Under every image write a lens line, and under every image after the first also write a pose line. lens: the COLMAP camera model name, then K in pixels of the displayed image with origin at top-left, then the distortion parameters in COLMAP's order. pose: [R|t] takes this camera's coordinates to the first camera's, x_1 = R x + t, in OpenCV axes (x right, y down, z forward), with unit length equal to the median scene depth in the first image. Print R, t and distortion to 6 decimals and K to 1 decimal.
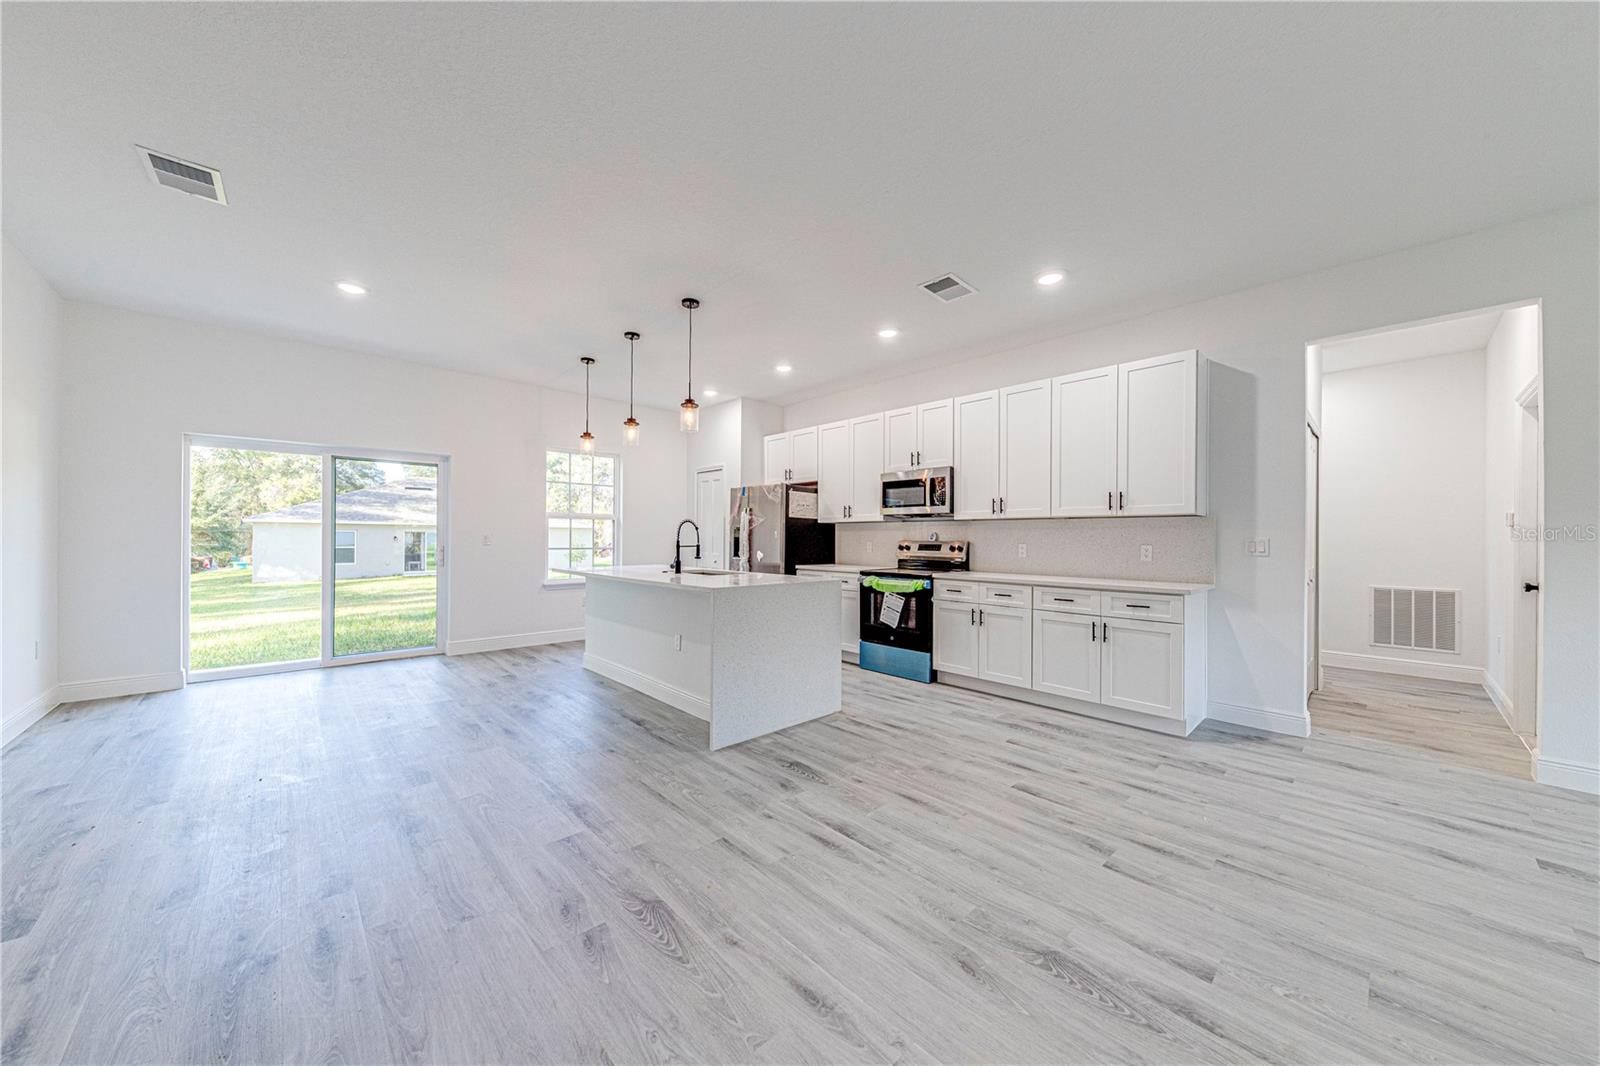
lens RADIAL K [[553.9, 0, 813.0], [0, 553.9, 542.9], [0, 0, 1]] dist [0.003307, -0.002106]
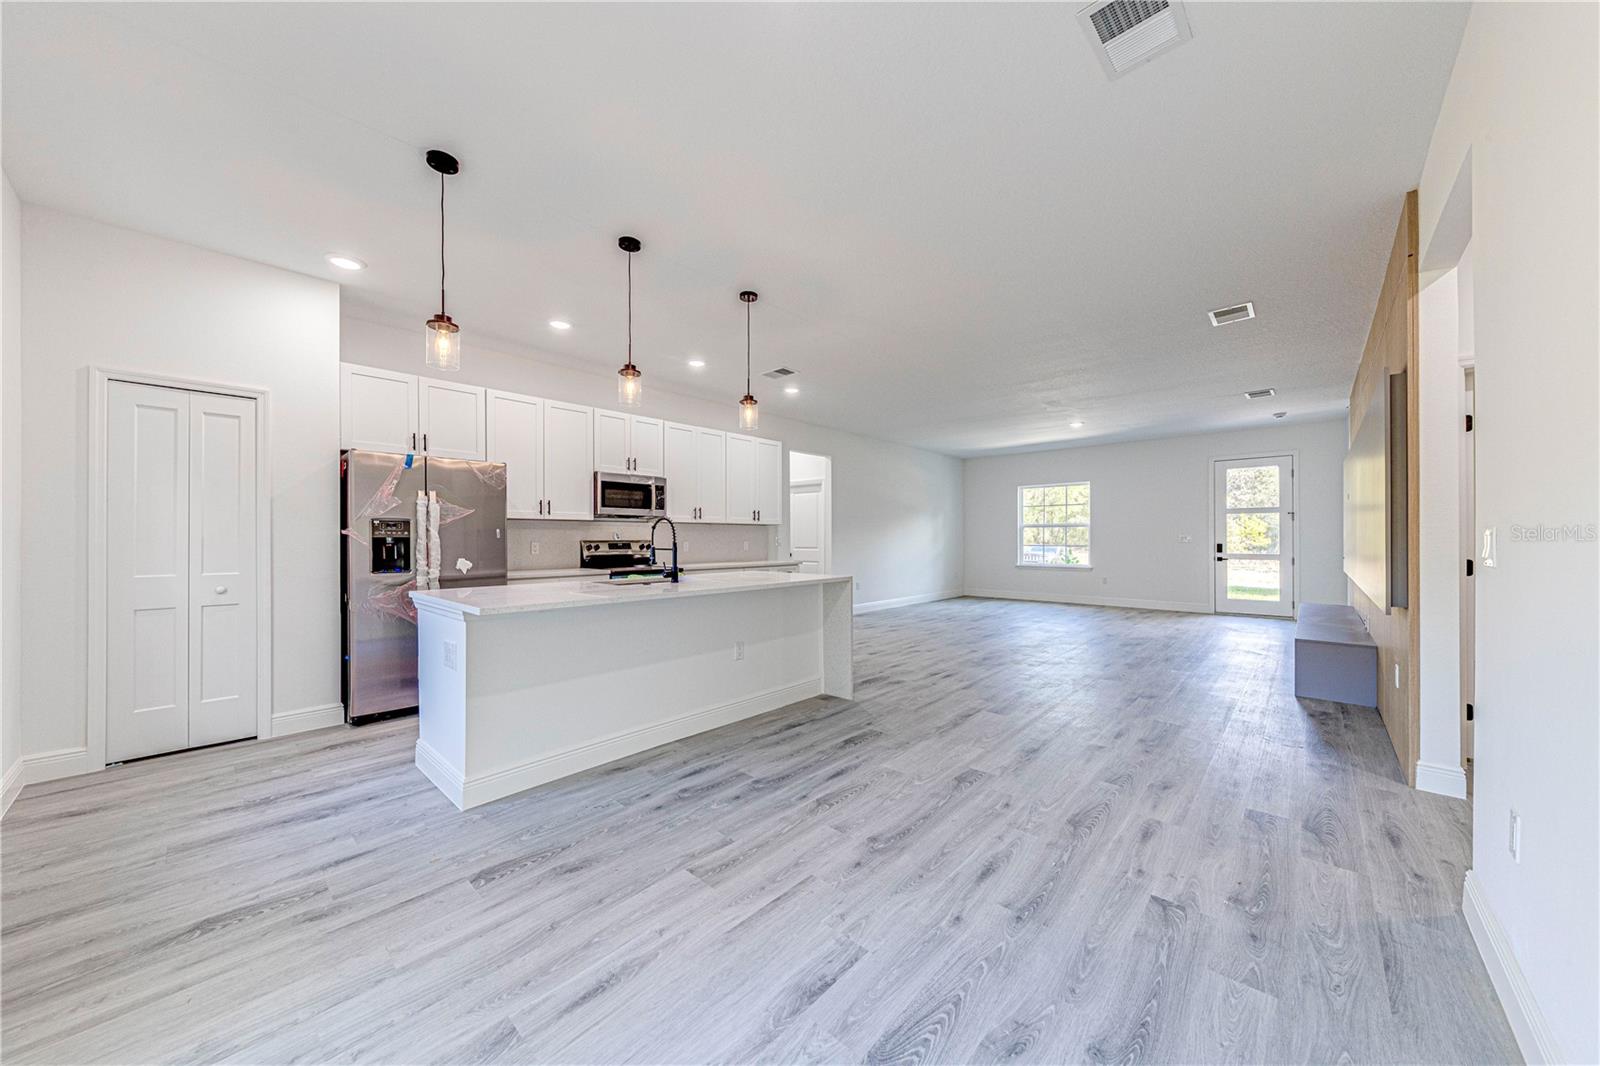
lens RADIAL K [[553.9, 0, 808.9], [0, 553.9, 538.9], [0, 0, 1]] dist [0.003307, -0.002106]
pose [[-0.070830, -0.010294, 0.997435, -1.035568], [0.008187, 0.999907, 0.010901, -0.017374], [-0.997455, 0.008938, -0.070739, 0.826386]]
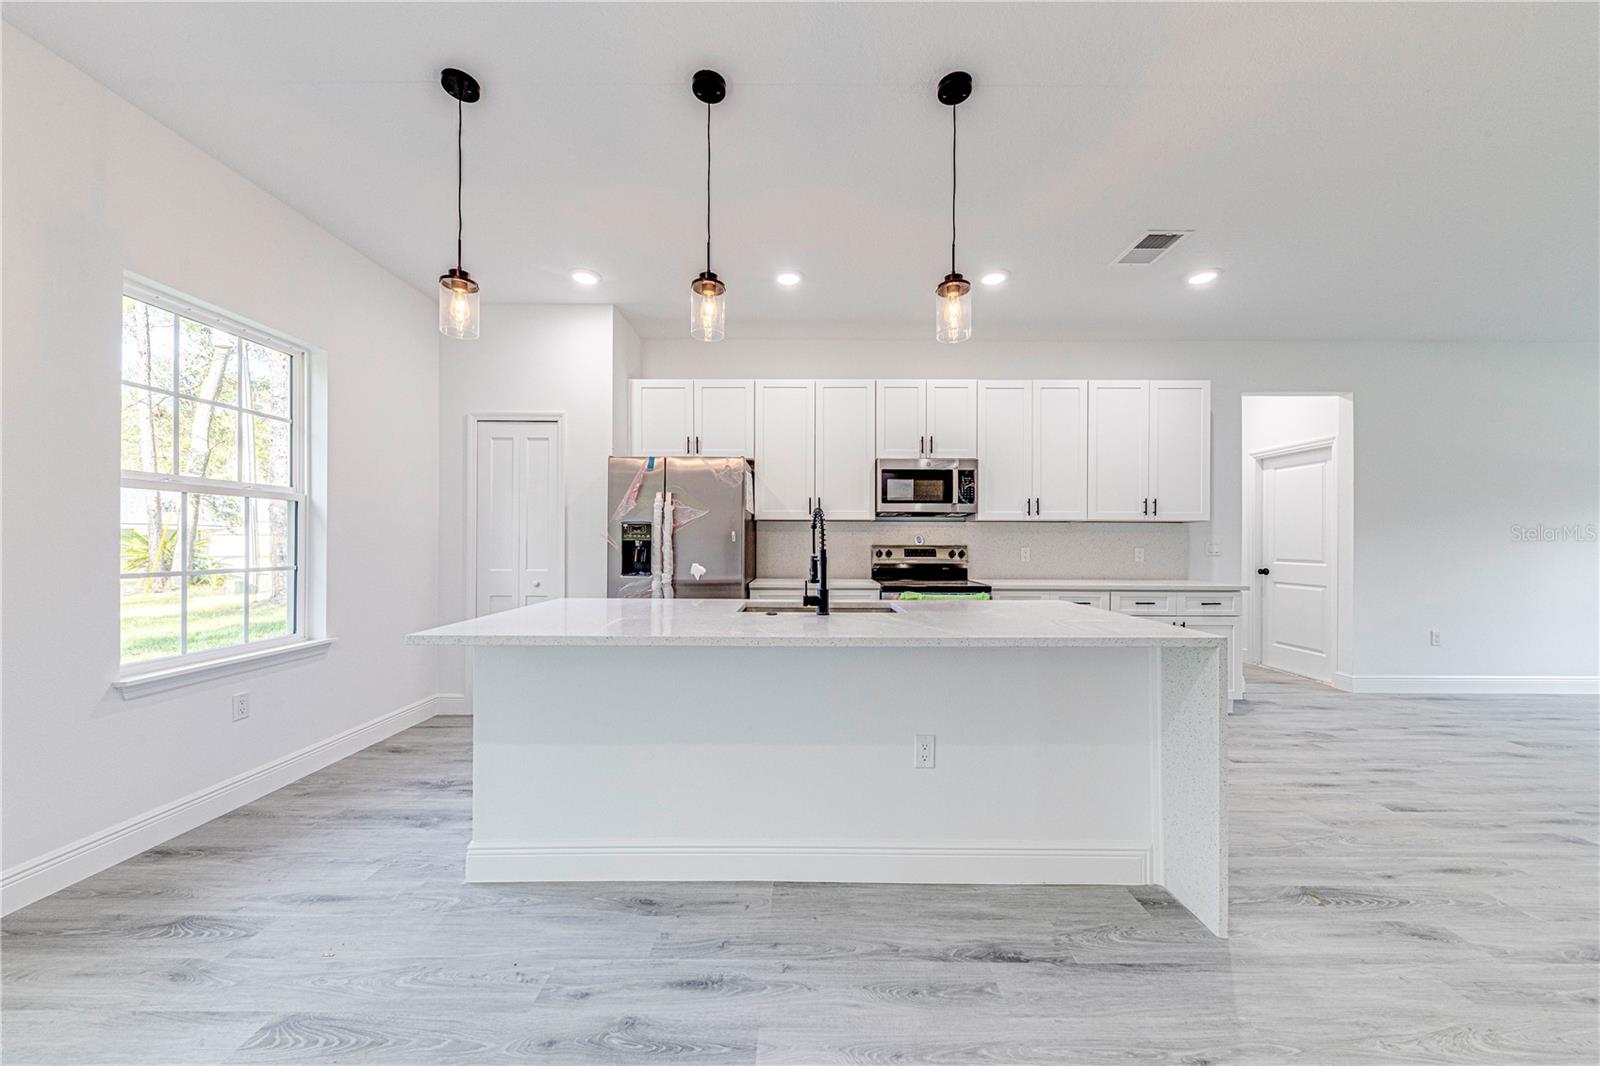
lens RADIAL K [[553.9, 0, 807.6], [0, 553.9, 537.9], [0, 0, 1]] dist [0.003307, -0.002106]
pose [[0.694927, -0.000463, 0.719081, -0.593220], [0.008315, 0.999938, -0.007391, -0.011261], [-0.719033, 0.011115, 0.694887, 0.630826]]
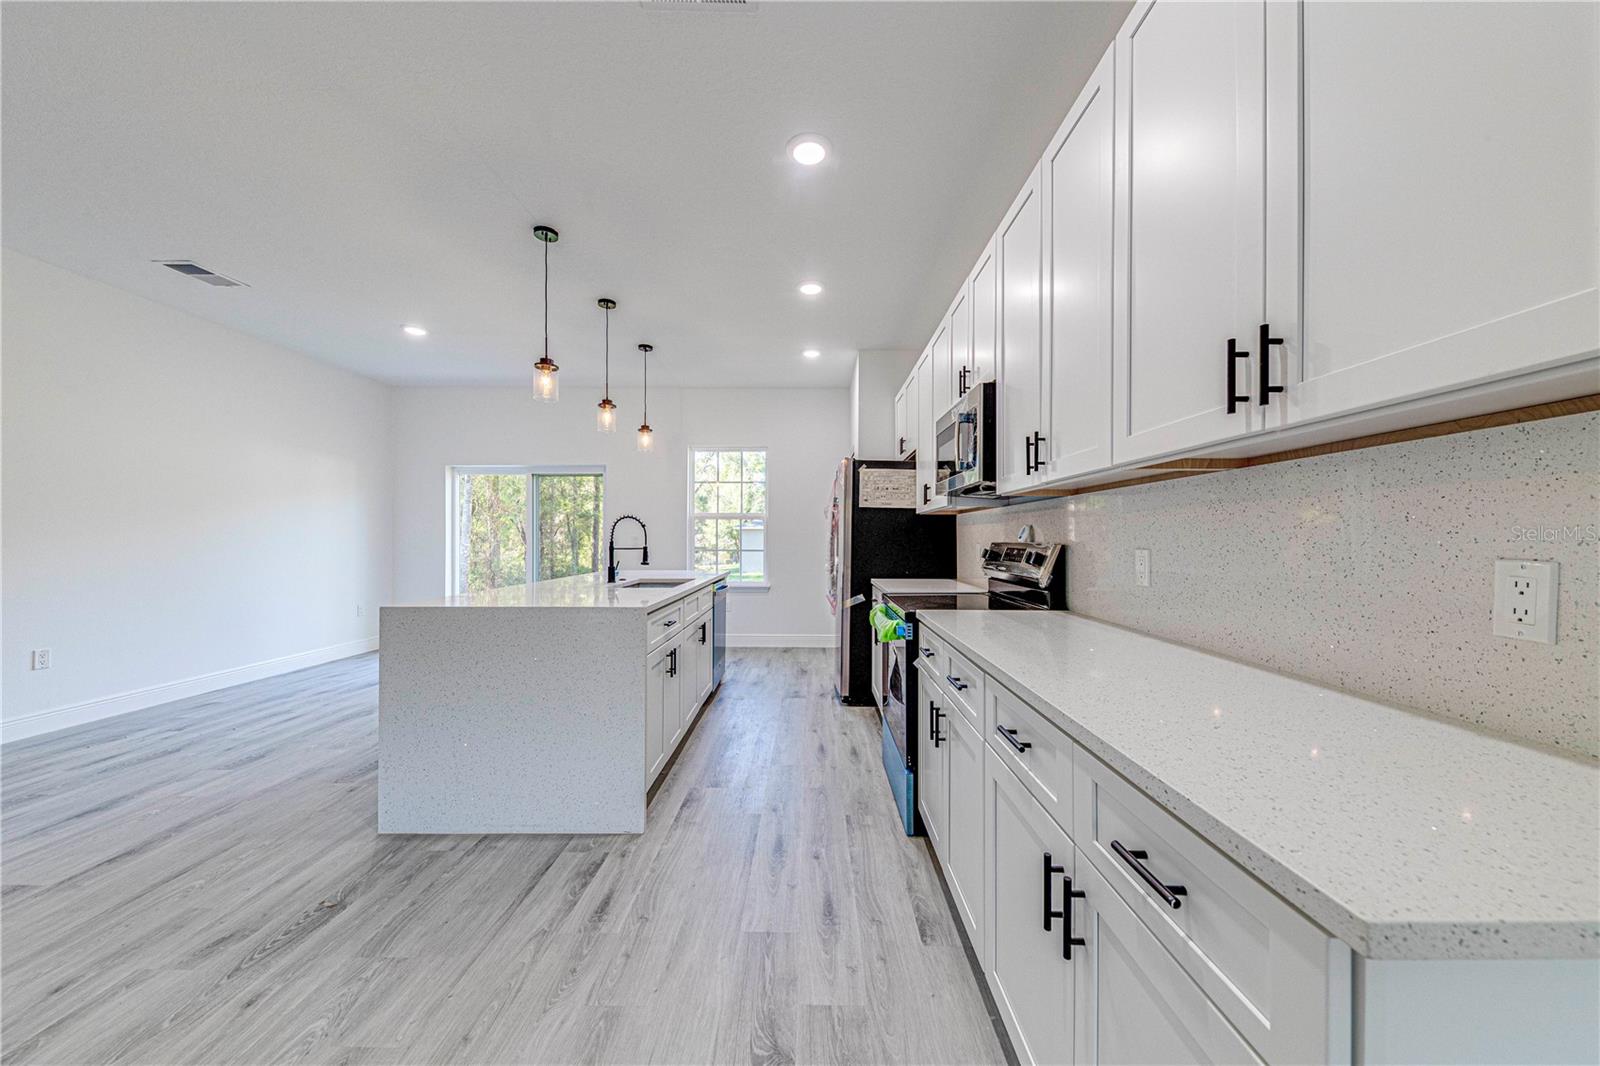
lens RADIAL K [[553.9, 0, 806.9], [0, 553.9, 542.8], [0, 0, 1]] dist [0.003307, -0.002106]
pose [[0.714416, 0.000897, -0.699721, 0.497006], [-0.003370, 0.999992, -0.002158, -0.001479], [0.699713, 0.003899, 0.714413, 0.603089]]
